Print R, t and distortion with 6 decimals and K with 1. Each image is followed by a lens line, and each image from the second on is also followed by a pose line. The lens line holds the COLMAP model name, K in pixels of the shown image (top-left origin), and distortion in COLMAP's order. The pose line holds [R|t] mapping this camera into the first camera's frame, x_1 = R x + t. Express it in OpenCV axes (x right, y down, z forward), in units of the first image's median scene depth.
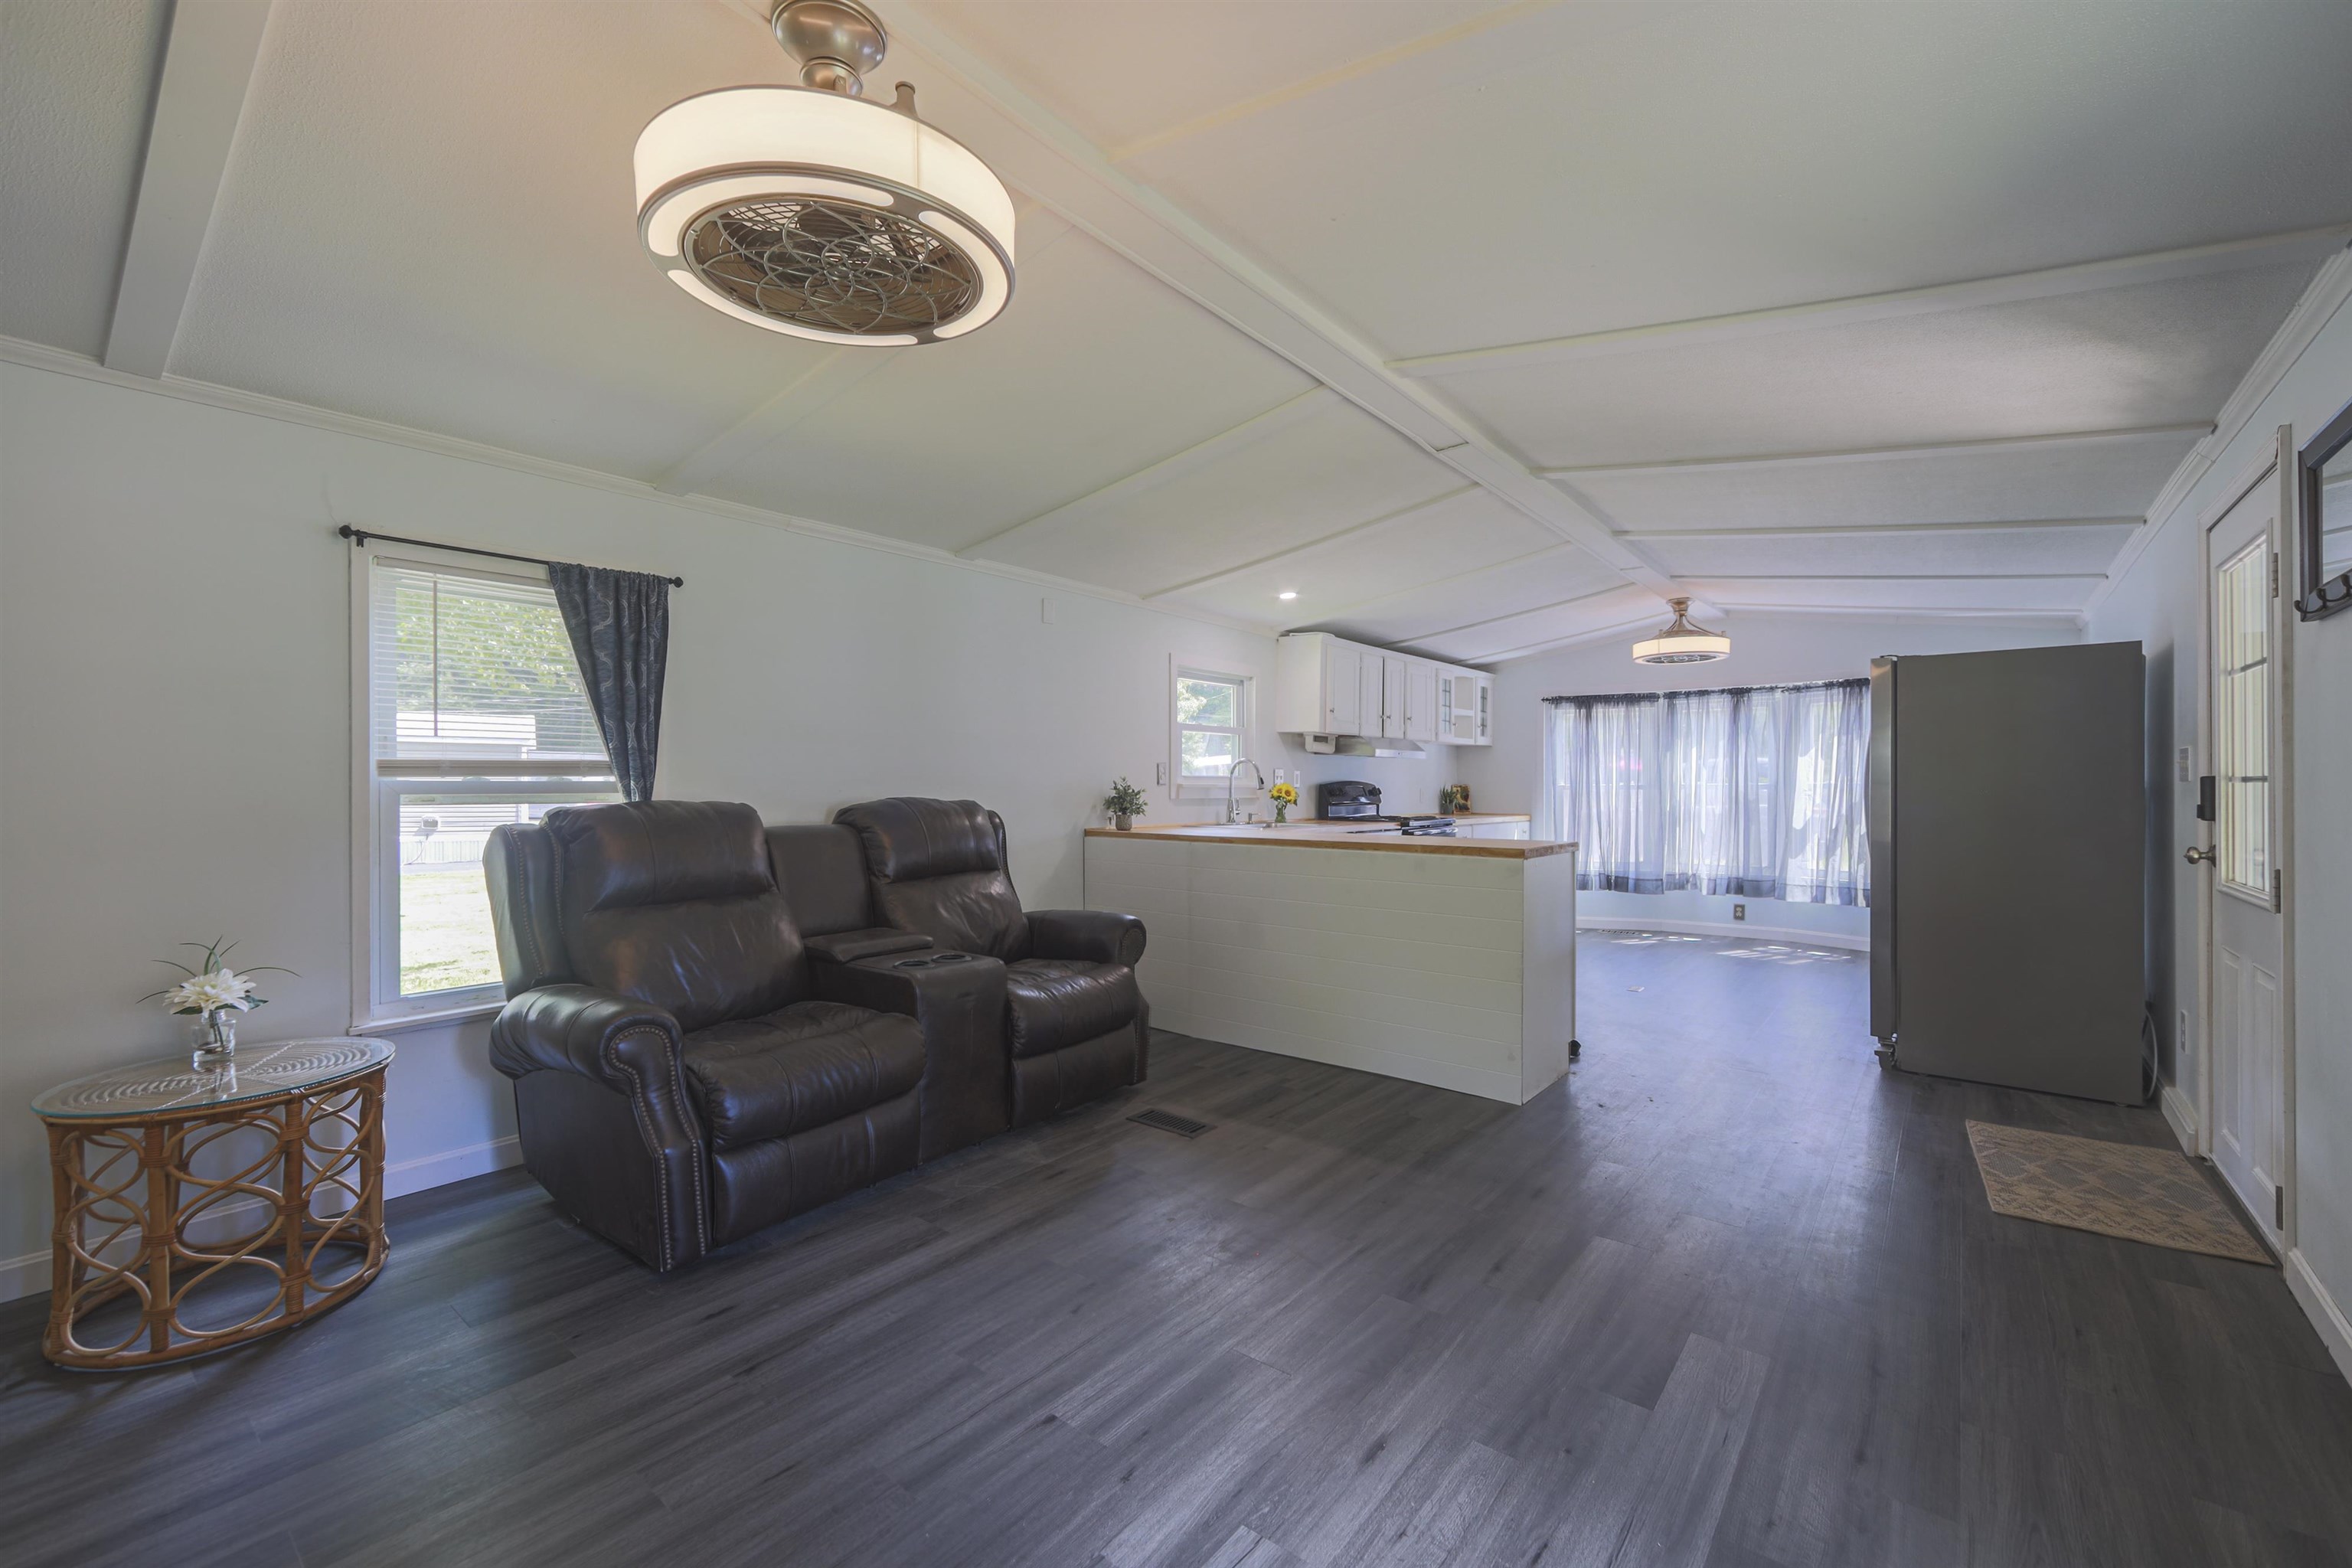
lens RADIAL K [[964.5, 0, 1179.6], [0, 964.5, 789.7], [0, 0, 1]] dist [0.001353, 0.001118]
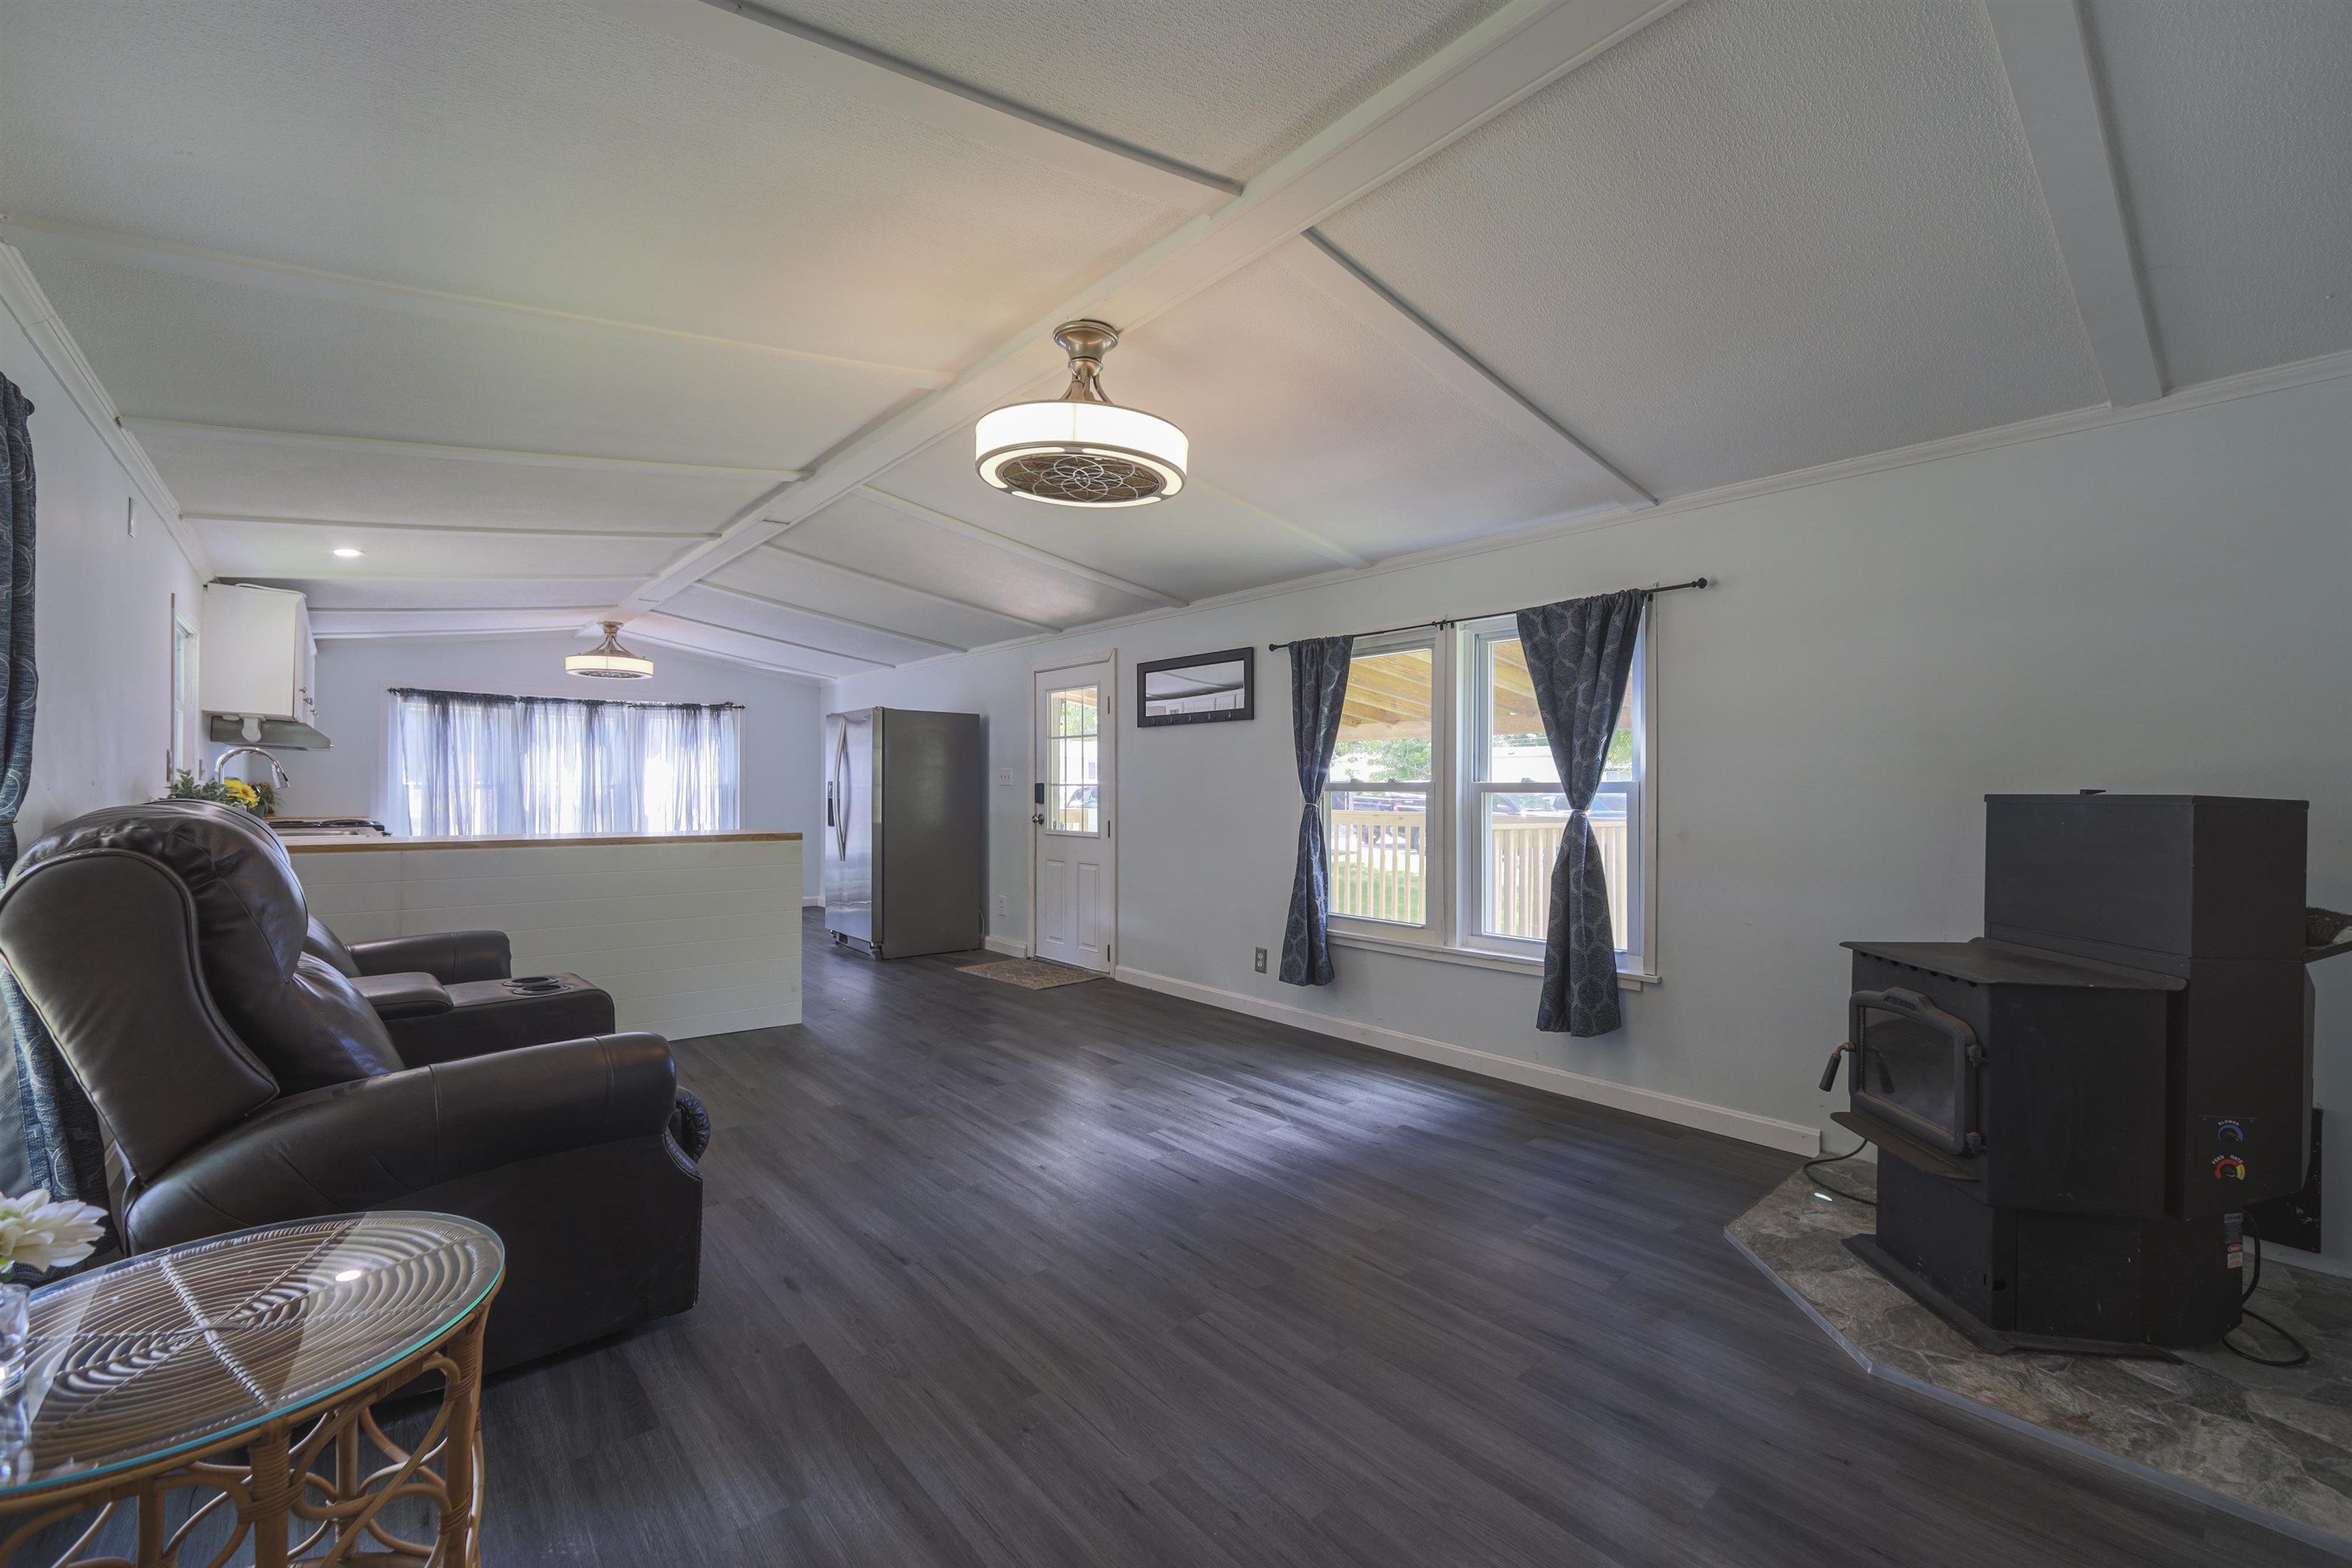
lens RADIAL K [[964.5, 0, 1179.6], [0, 964.5, 789.7], [0, 0, 1]] dist [0.001353, 0.001118]
pose [[0.178694, 0.001183, 0.983904, -0.487746], [-0.001060, 0.999999, -0.001009, 0.000909], [-0.983904, -0.000862, 0.178695, 0.132775]]
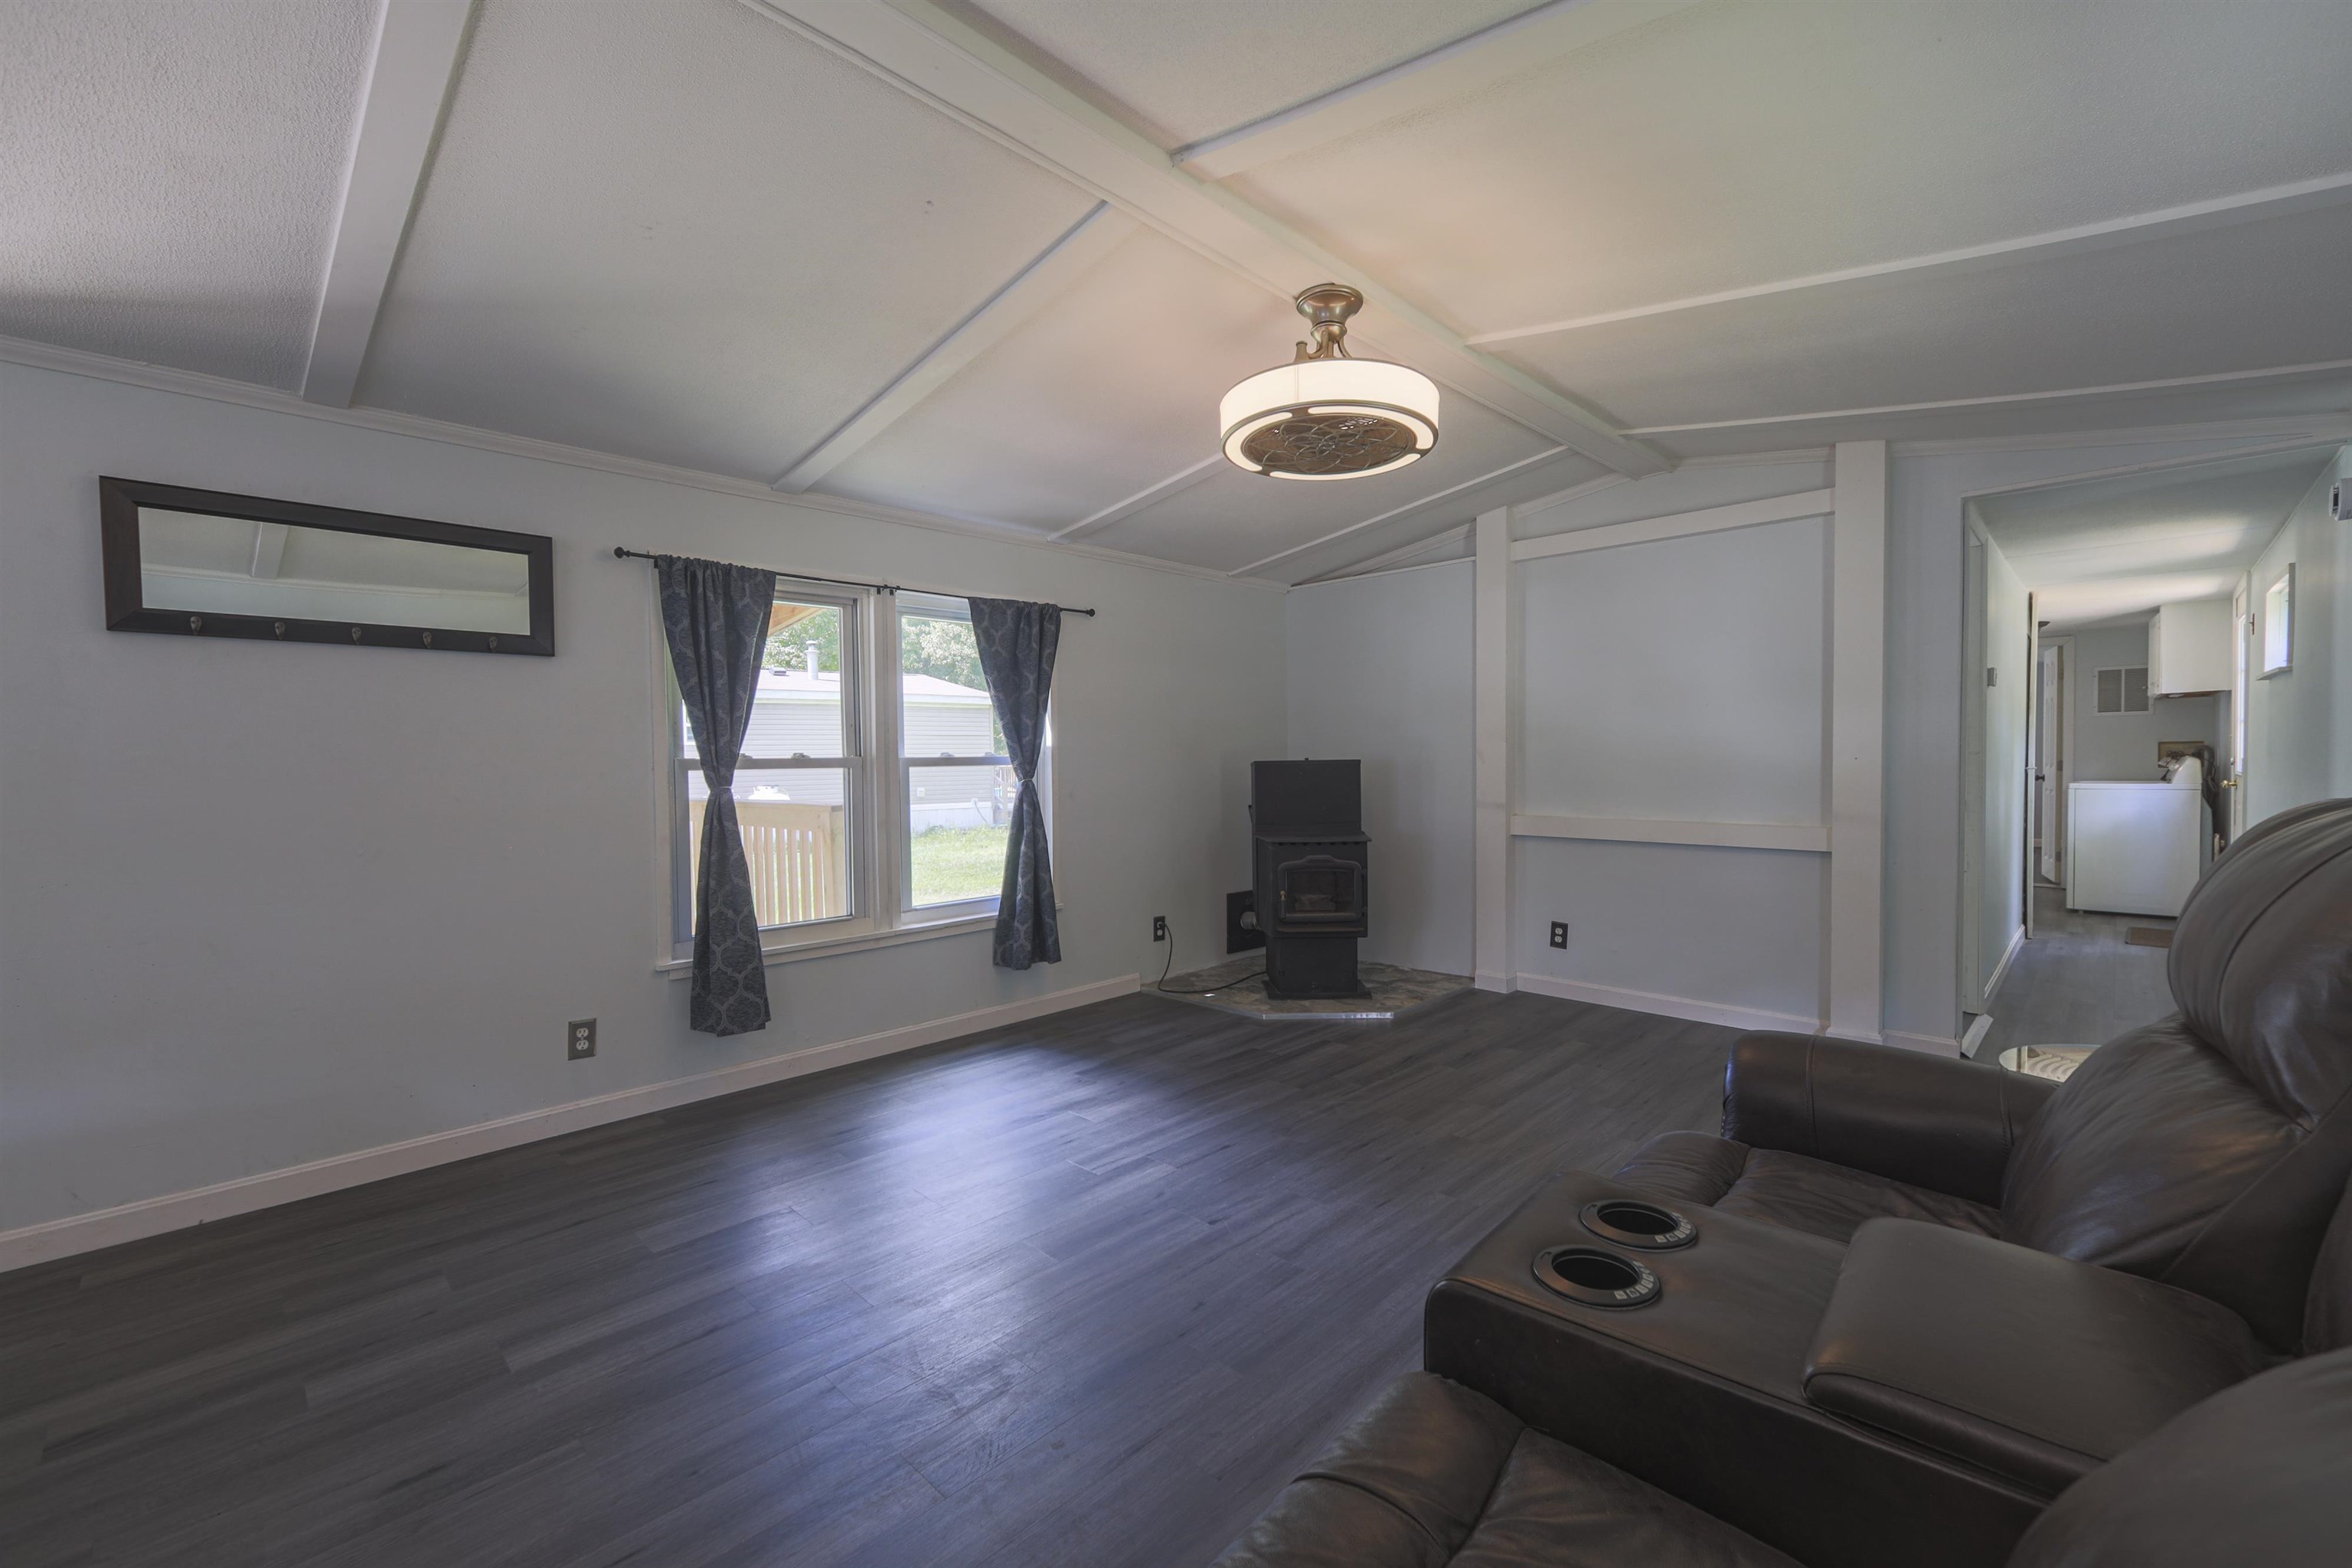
lens RADIAL K [[967.9, 0, 1174.9], [0, 967.9, 787.3], [0, 0, 1]] dist [-0.002856, 0.000758]
pose [[-0.995285, 0.009774, 0.096495, -0.062203], [0.013115, 0.999334, 0.034044, -0.004191], [-0.096098, 0.035150, -0.994751, 0.664048]]
